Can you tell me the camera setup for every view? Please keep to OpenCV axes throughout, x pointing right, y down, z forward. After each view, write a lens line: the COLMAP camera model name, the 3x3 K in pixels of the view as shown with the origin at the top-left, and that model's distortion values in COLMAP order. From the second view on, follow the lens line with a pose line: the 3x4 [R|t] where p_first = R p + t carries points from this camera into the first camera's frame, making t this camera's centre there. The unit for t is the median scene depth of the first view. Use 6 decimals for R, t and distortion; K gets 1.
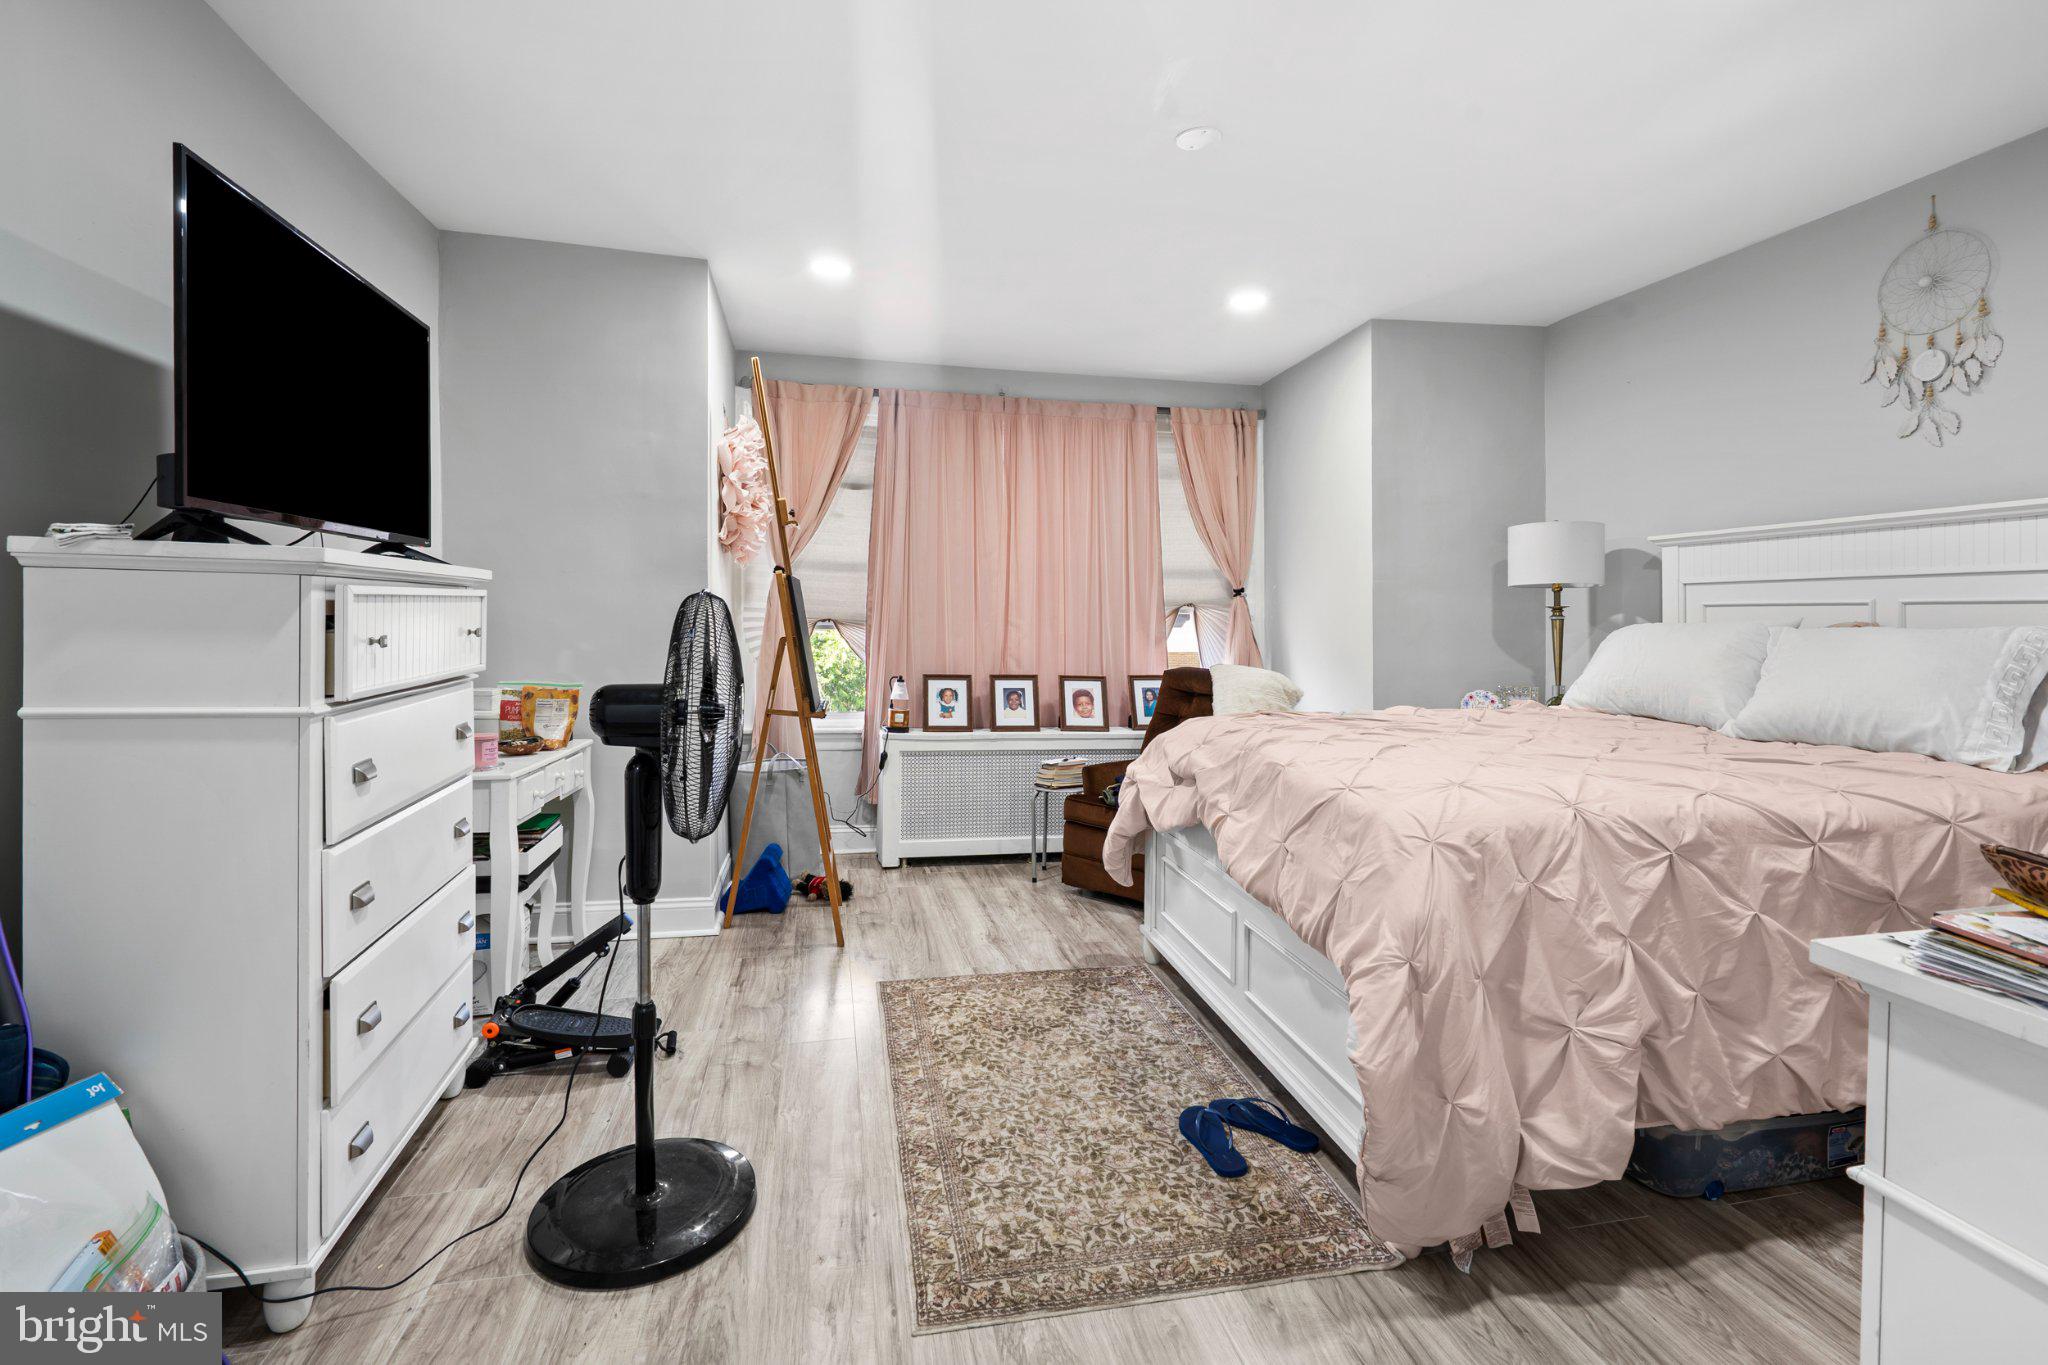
lens RADIAL K [[949.4, 0, 1101.8], [0, 949.4, 615.7], [0, 0, 1]] dist [0.014312, 0.000186]
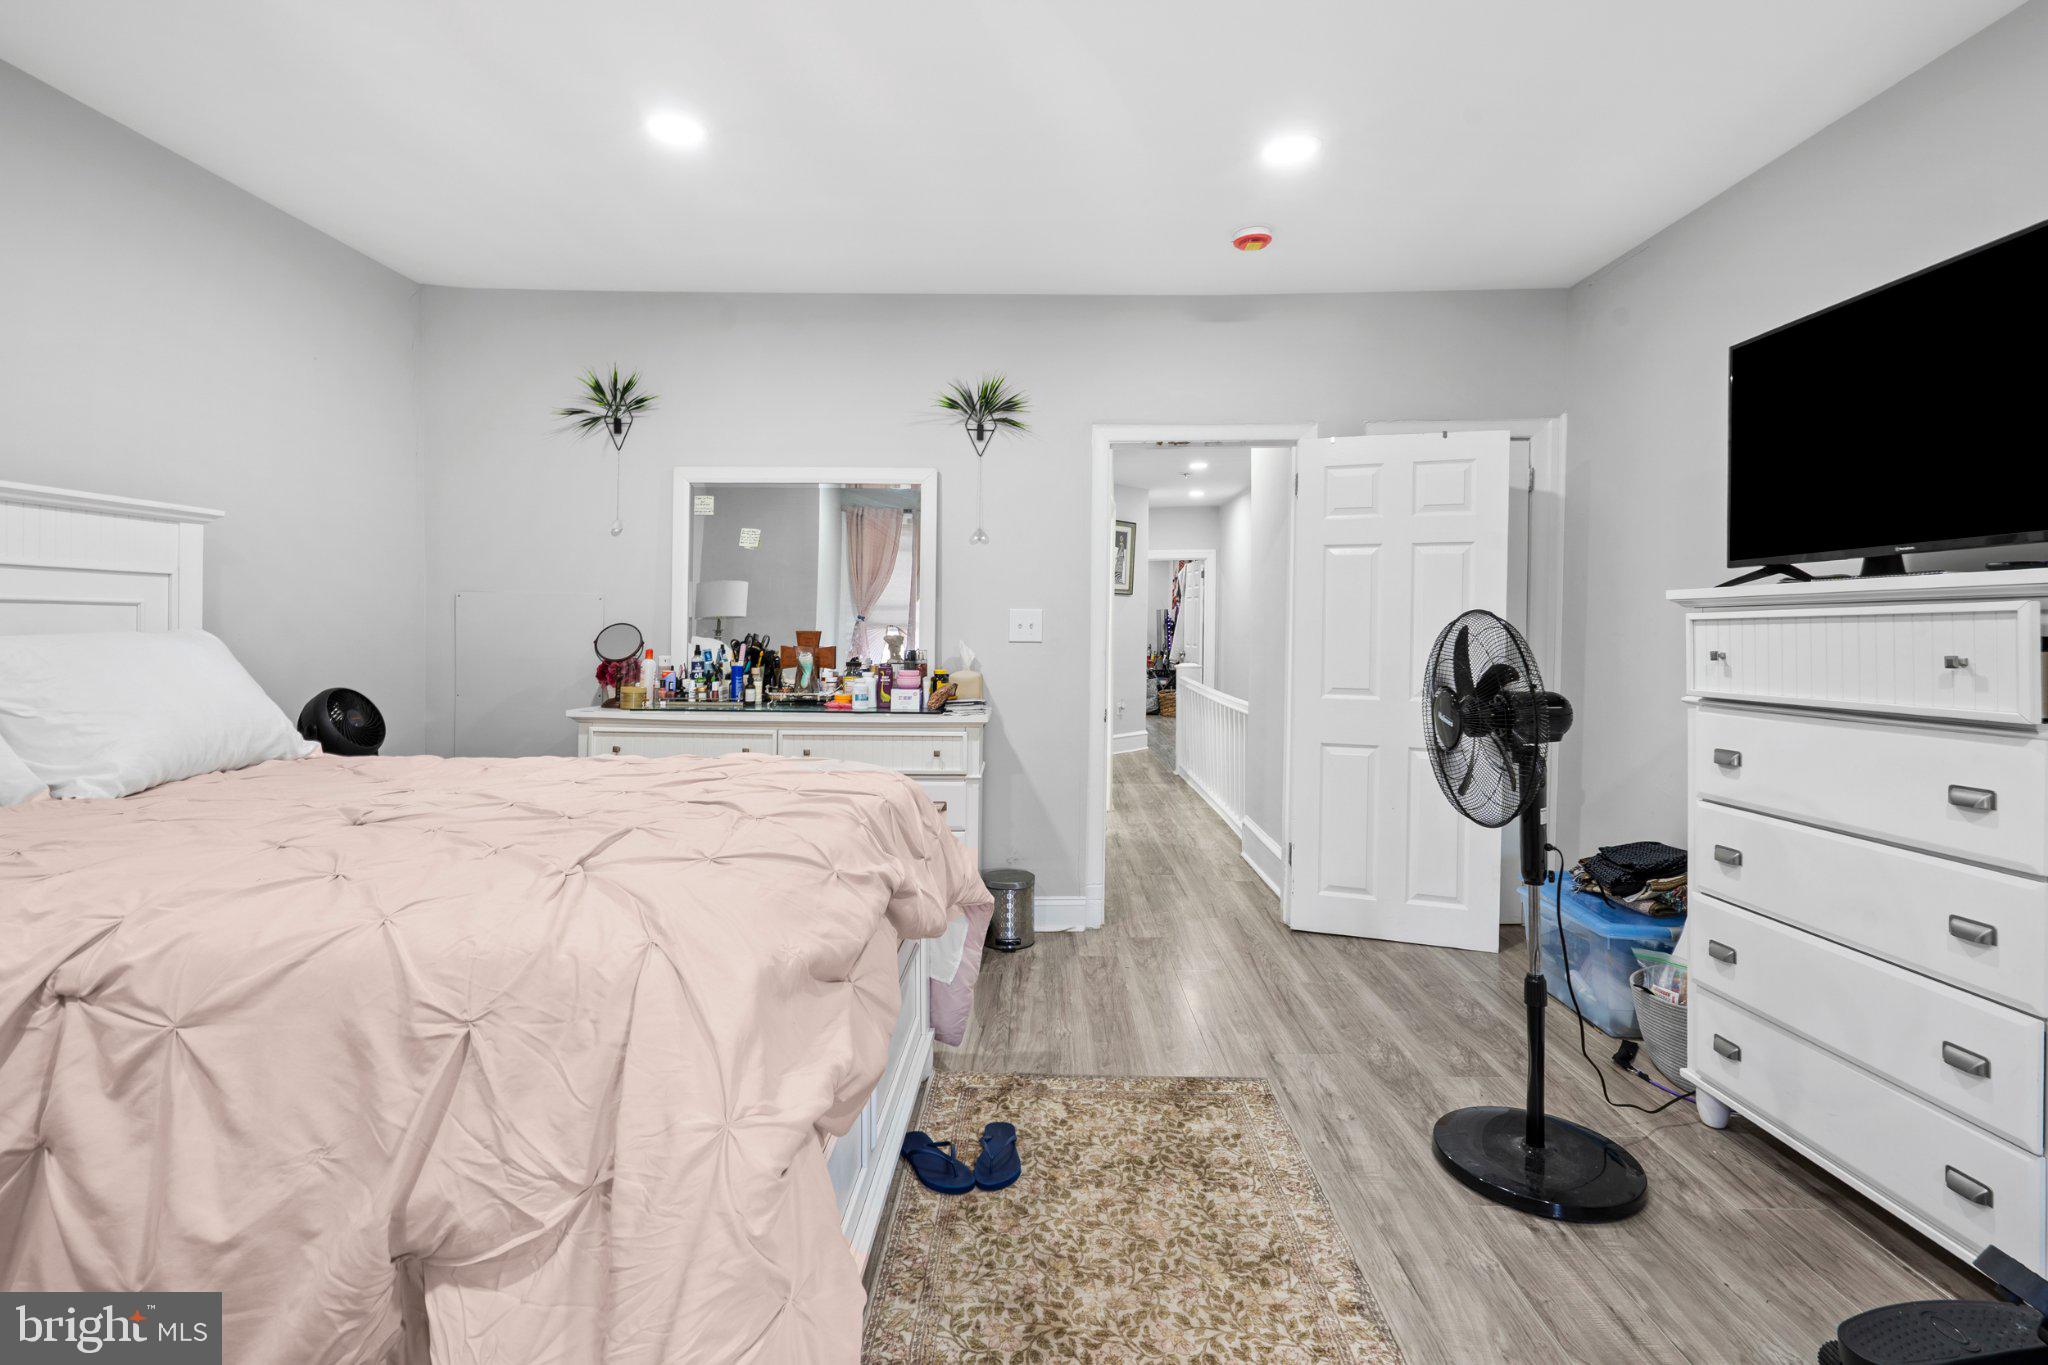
lens RADIAL K [[962.5, 0, 1017.4], [0, 962.5, 642.6], [0, 0, 1]] dist [-0.002778, 0.001155]
pose [[-0.954257, -0.012580, 0.298723, -0.102677], [-0.006550, 0.999754, 0.021177, -0.002781], [-0.298916, 0.018251, -0.954105, 1.014356]]
